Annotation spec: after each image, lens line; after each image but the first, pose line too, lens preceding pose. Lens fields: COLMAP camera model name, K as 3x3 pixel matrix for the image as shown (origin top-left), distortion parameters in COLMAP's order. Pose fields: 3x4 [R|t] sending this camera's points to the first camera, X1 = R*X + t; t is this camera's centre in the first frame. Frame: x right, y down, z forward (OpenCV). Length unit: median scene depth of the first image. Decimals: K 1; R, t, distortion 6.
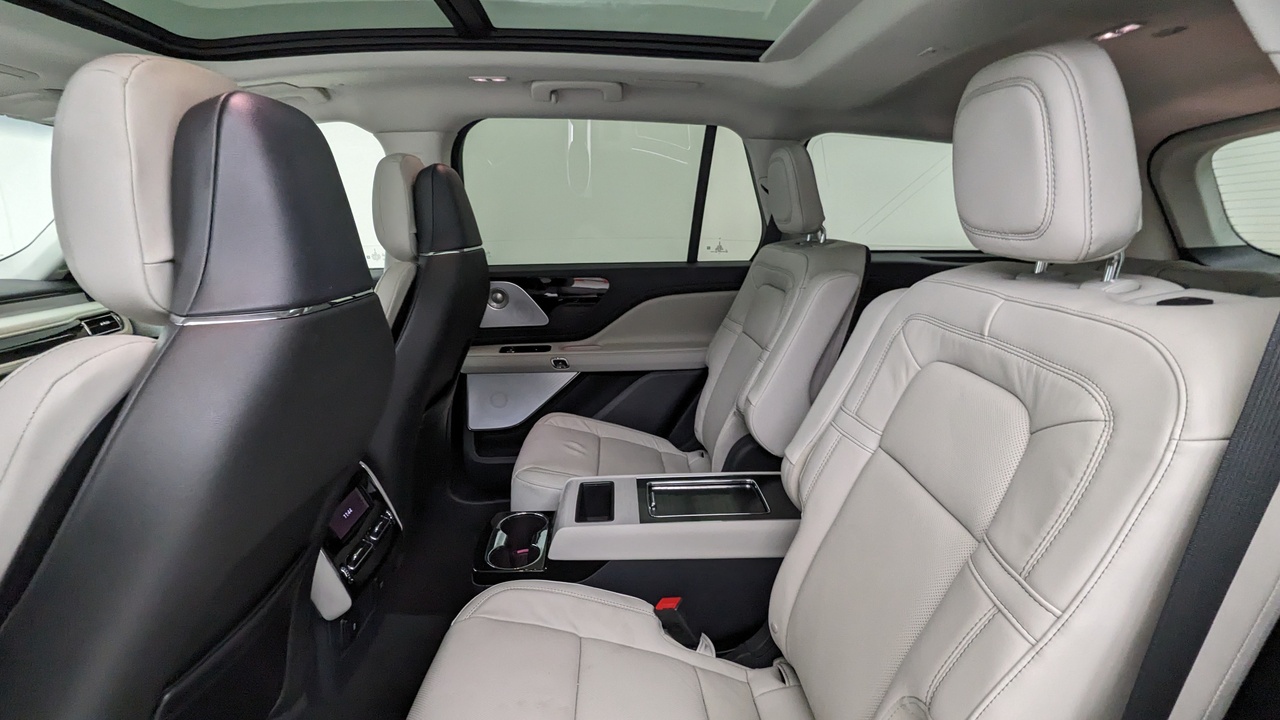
lens RADIAL K [[608.7, 0, 640.0], [0, 608.7, 360.0], [0, 0, 1]] dist [0.001073, -0.000552]
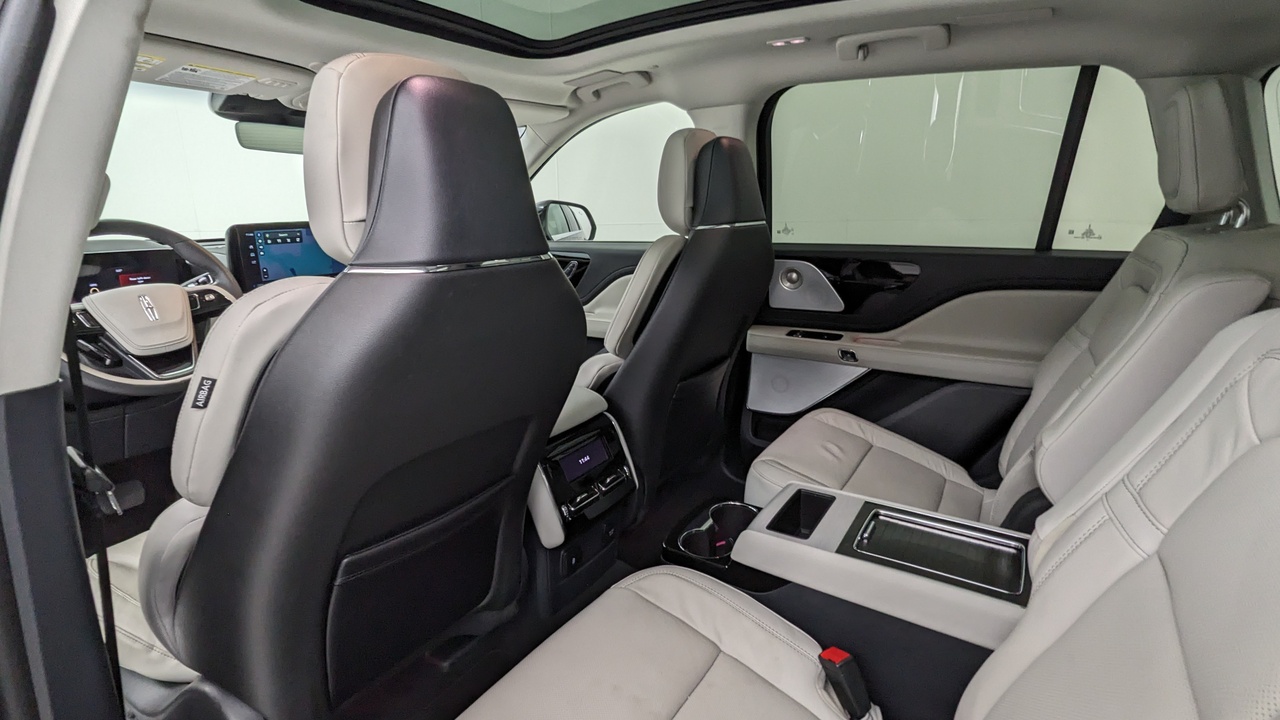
lens RADIAL K [[612.6, 0, 640.0], [0, 612.6, 360.0], [0, 0, 1]] dist [-0.004876, 0.000540]
pose [[0.823728, 0.146245, -0.547800, 0.133440], [-0.129264, 0.989158, 0.069700, -0.013421], [0.552054, 0.013397, 0.833701, 0.089434]]
